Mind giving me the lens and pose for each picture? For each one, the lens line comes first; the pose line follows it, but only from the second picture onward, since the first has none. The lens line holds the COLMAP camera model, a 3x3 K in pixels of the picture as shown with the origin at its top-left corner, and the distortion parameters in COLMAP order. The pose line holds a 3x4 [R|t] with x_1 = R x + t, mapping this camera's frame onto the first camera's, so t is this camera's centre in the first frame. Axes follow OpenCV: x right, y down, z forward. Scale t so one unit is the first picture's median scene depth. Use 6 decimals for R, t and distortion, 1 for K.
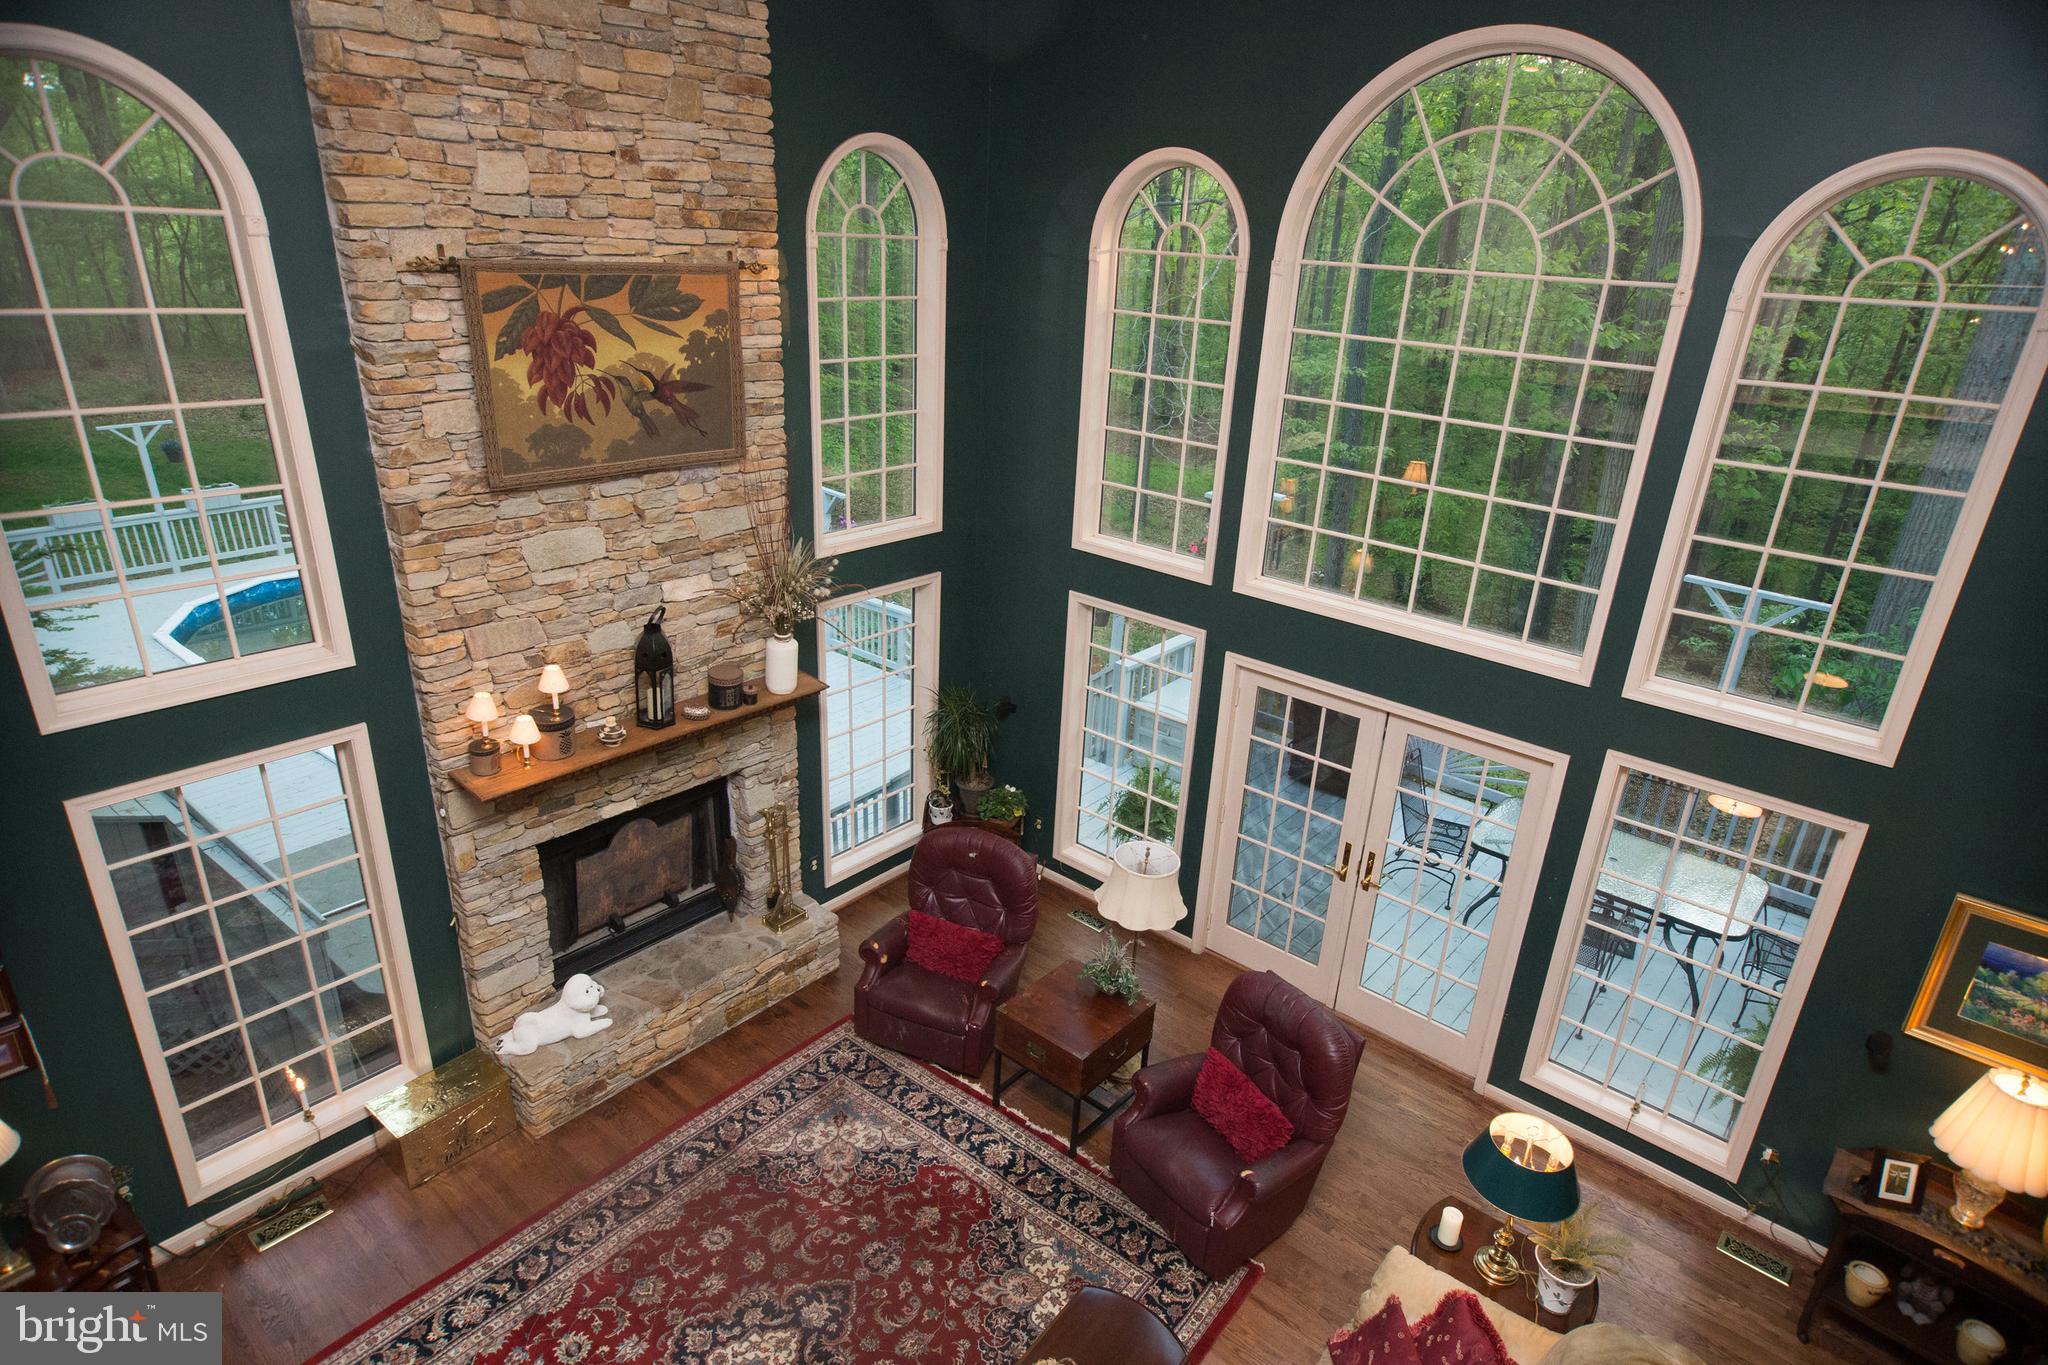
lens RADIAL K [[1139.4, 0, 1031.8], [0, 1139.4, 702.4], [0, 0, 1]] dist [0.011286, 0.002739]
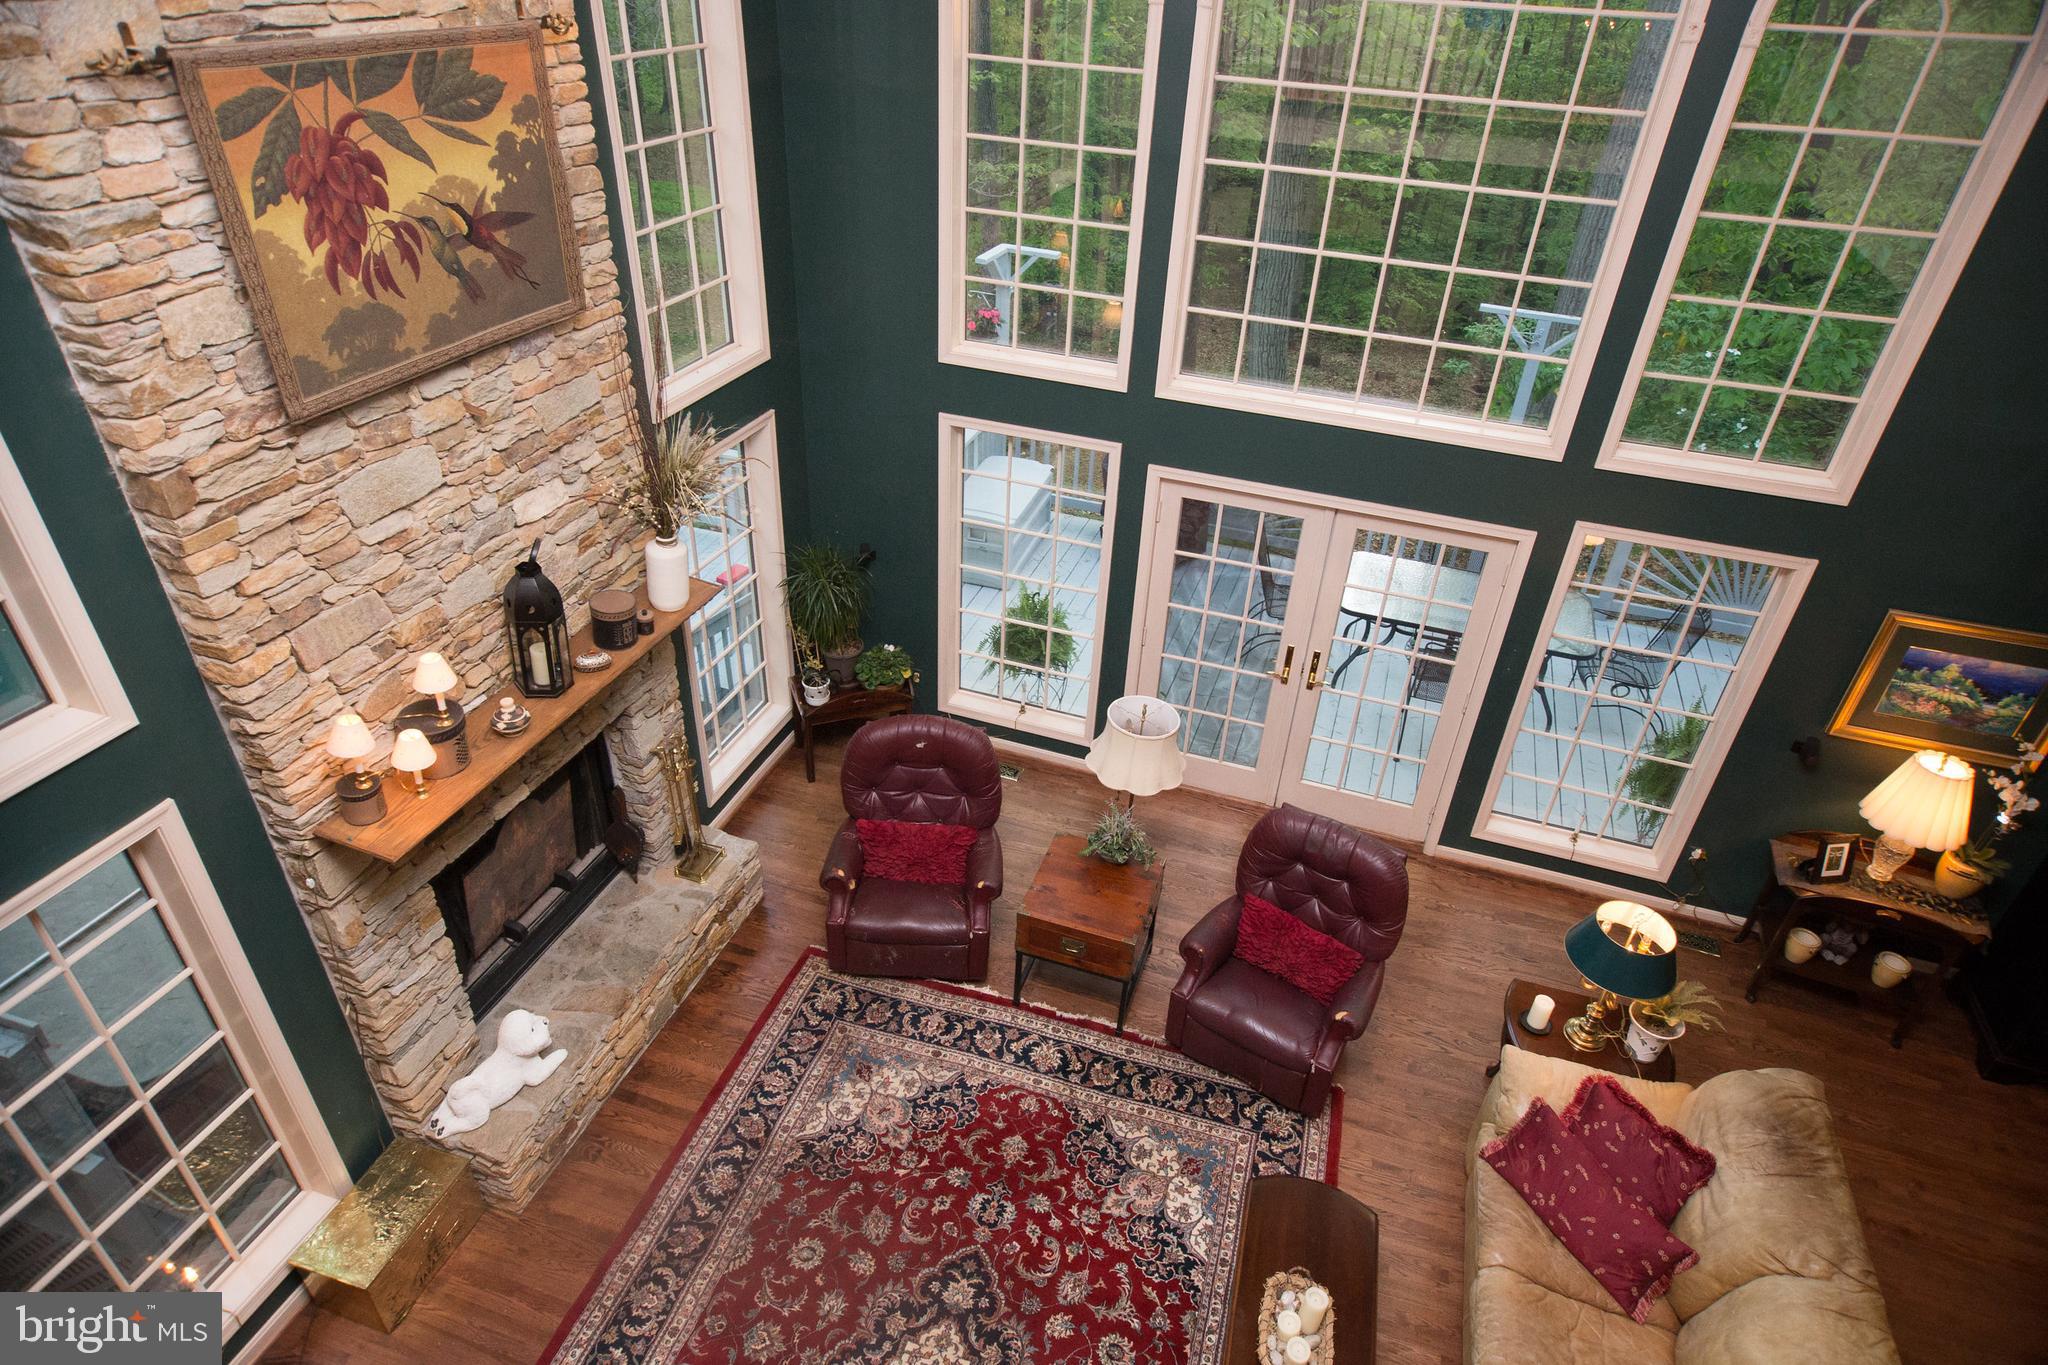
lens RADIAL K [[1165.1, 0, 1027.7], [0, 1165.1, 697.8], [0, 0, 1]] dist [0.002860, 0.011436]
pose [[0.929651, -0.212447, 0.301023, -0.295717], [0.144016, 0.961548, 0.233848, -0.122501], [-0.339129, -0.174045, 0.924500, 0.193073]]
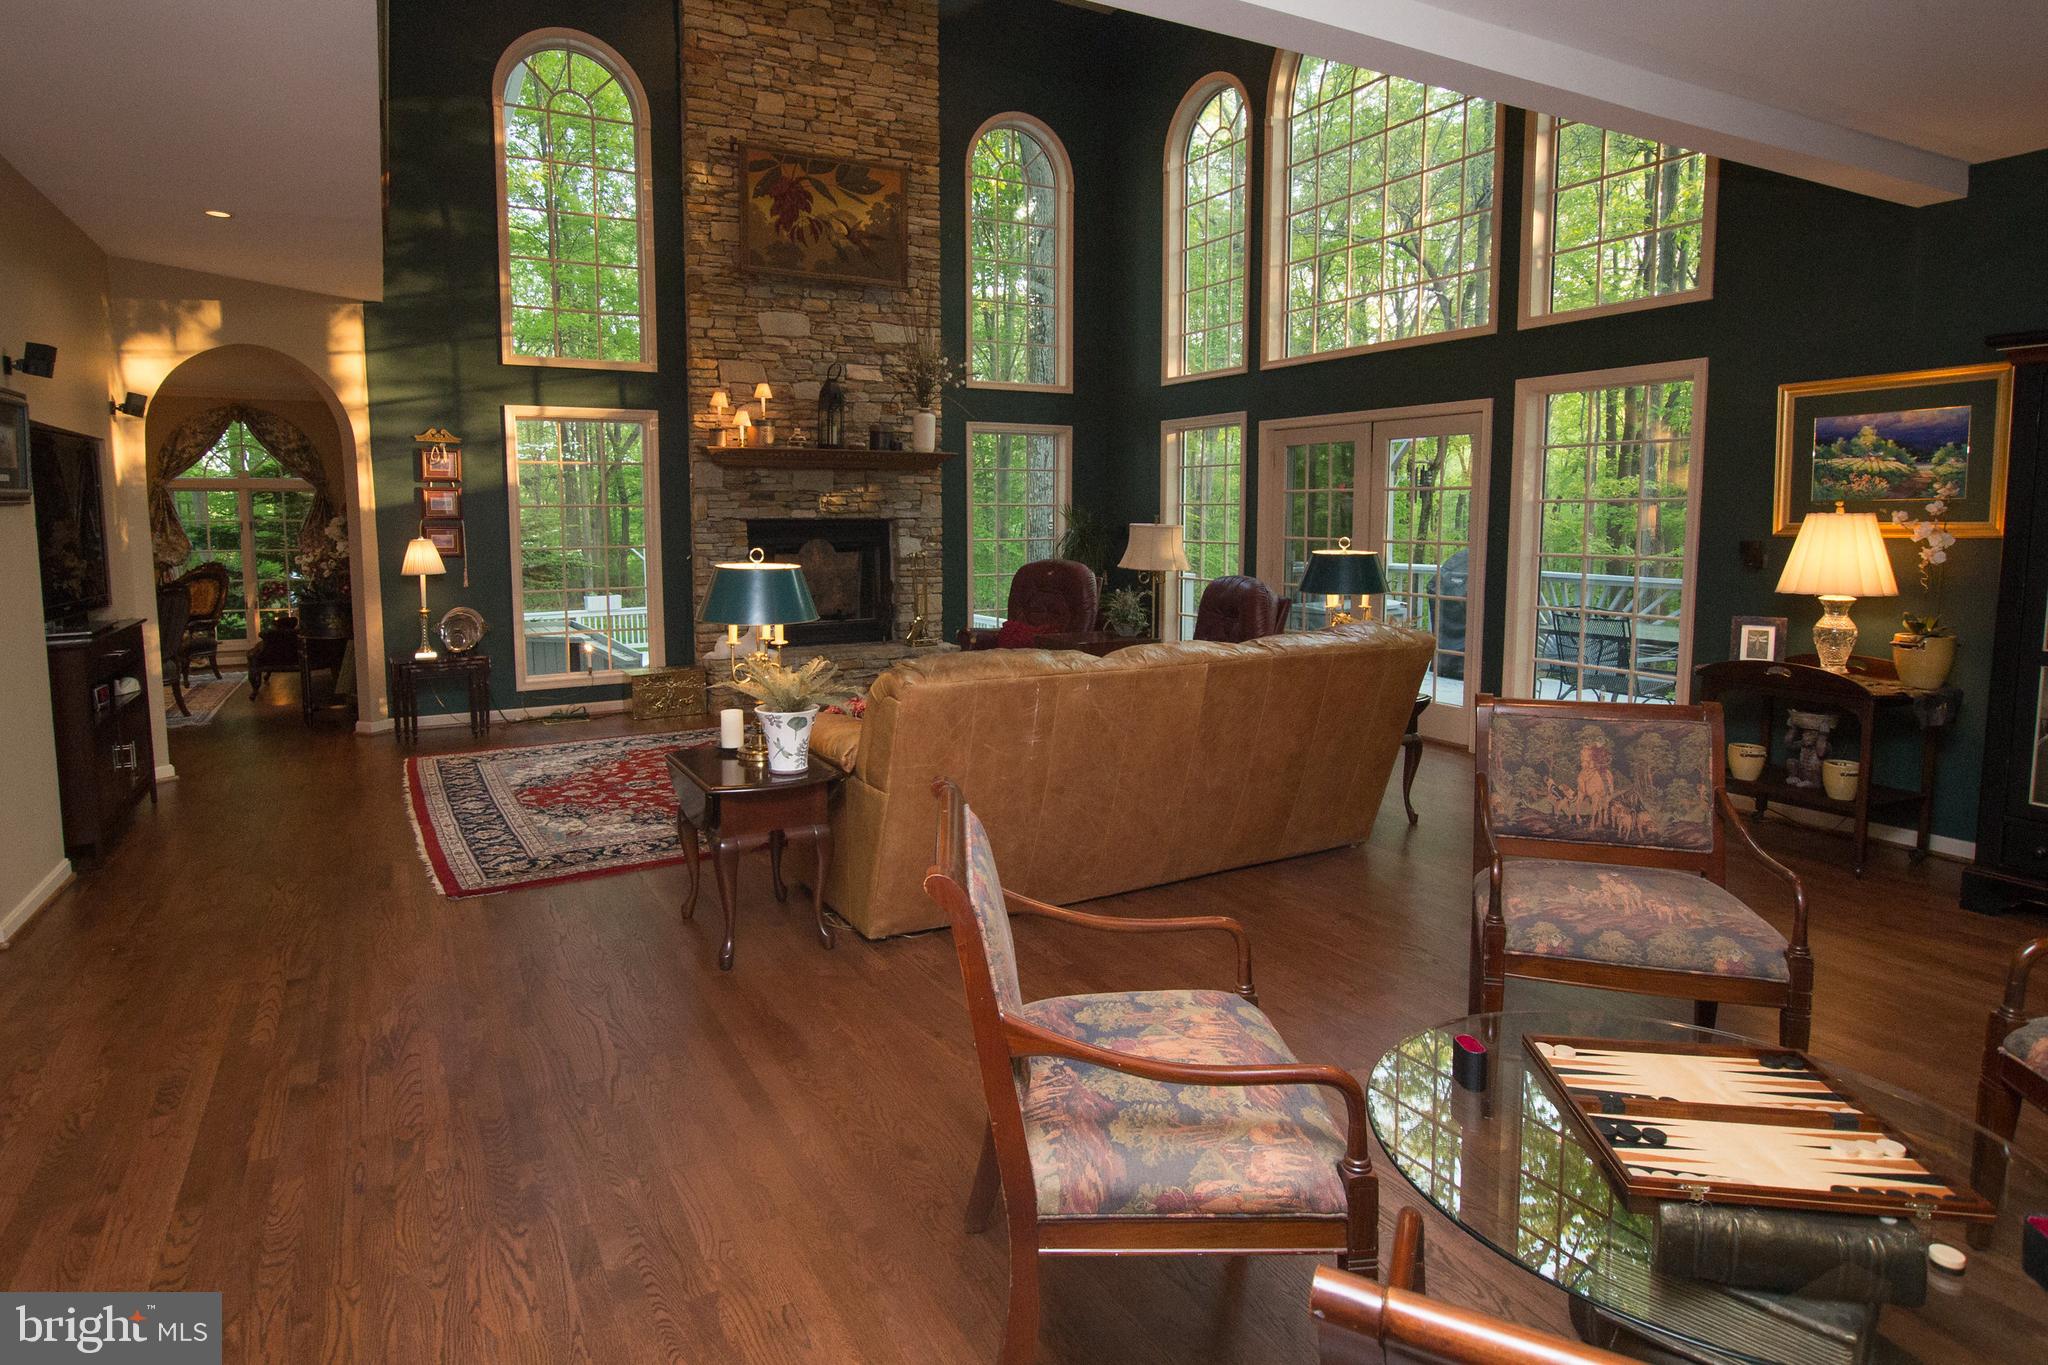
lens RADIAL K [[1109.4, 0, 979.3], [0, 1109.4, 614.8], [0, 0, 1]] dist [0.000653, 0.001741]
pose [[0.928050, -0.014818, -0.372160, 0.424786], [-0.100958, 0.951792, -0.289655, 0.687046], [0.358511, 0.306387, 0.881815, -0.151623]]
